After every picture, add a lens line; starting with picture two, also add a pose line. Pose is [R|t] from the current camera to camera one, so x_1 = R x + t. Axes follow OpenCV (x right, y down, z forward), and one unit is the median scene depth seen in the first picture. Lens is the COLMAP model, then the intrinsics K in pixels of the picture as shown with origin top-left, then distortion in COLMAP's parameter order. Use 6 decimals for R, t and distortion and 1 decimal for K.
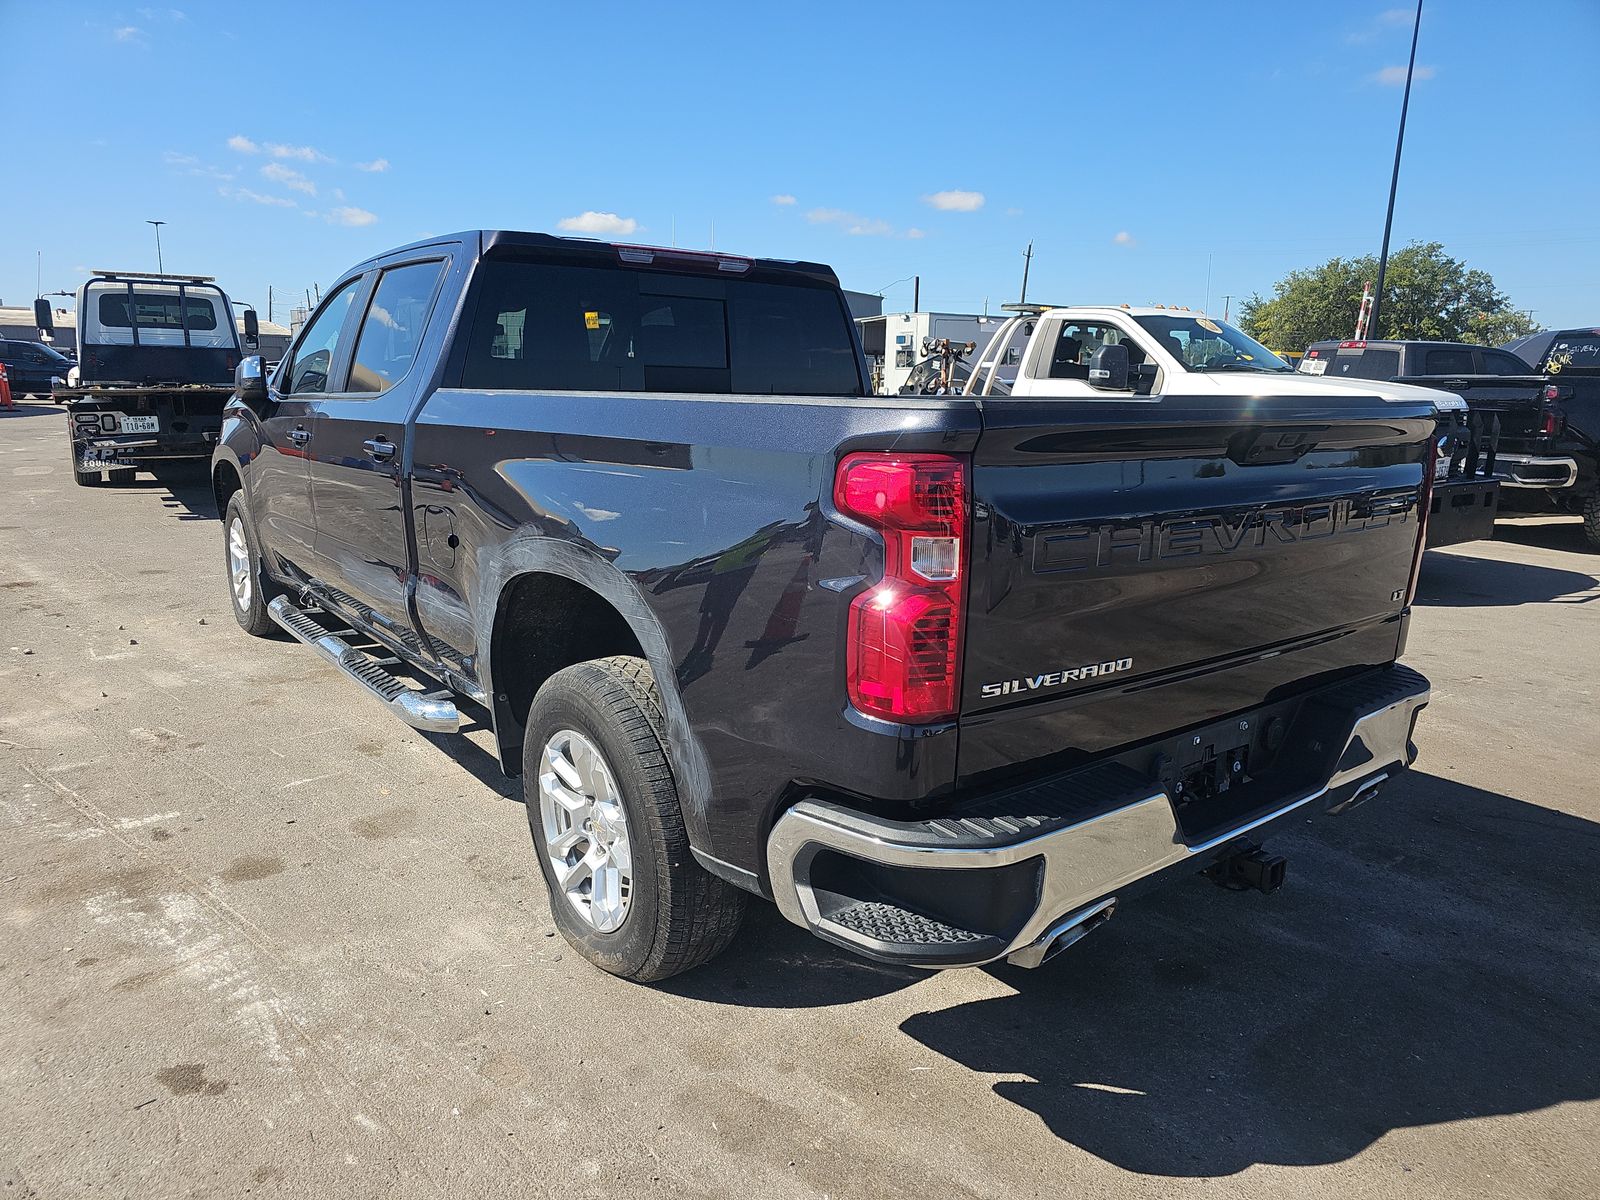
lens RADIAL K [[1156.3, 0, 808.6], [0, 1156.3, 598.1], [0, 0, 1]] dist [0.080619, -0.084090]
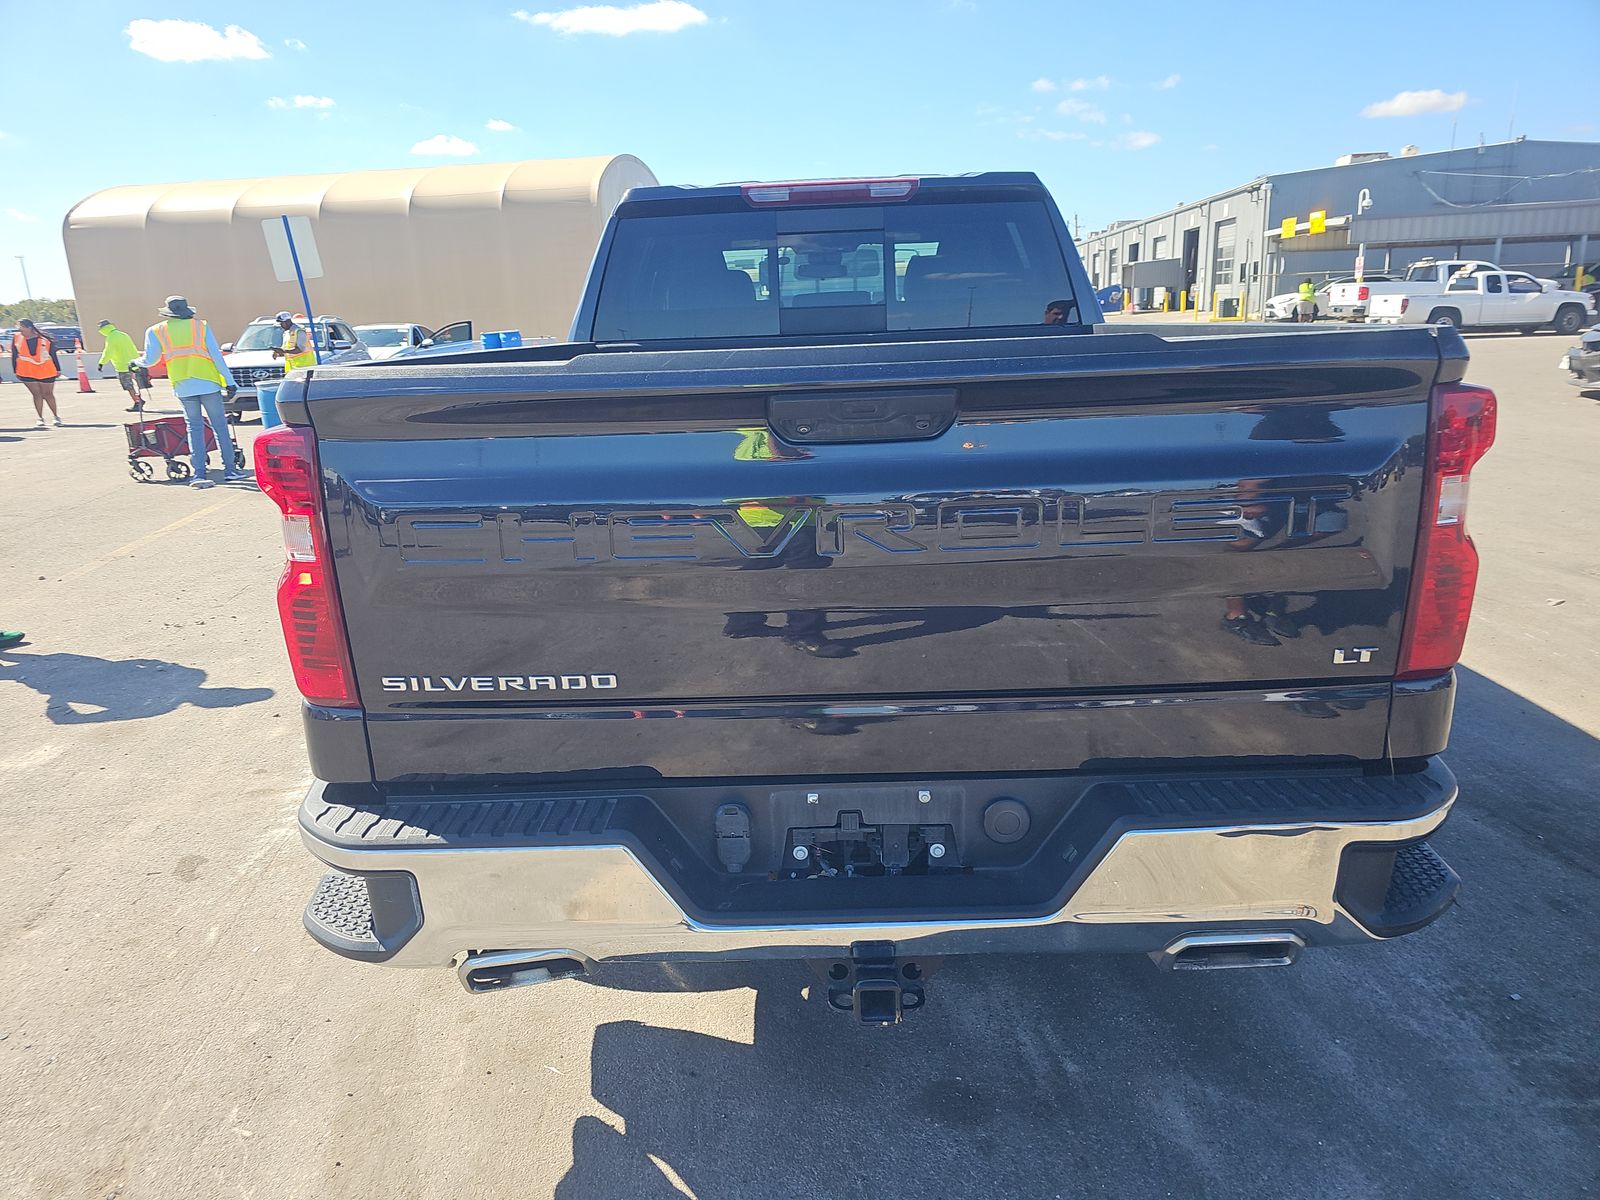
lens RADIAL K [[1156.3, 0, 808.6], [0, 1156.3, 598.1], [0, 0, 1]] dist [0.080619, -0.084090]
pose [[0.745551, 0.120738, -0.655421, 0.657216], [-0.076662, 0.992461, 0.095621, -0.066681], [0.662025, -0.021044, 0.749186, 0.344919]]
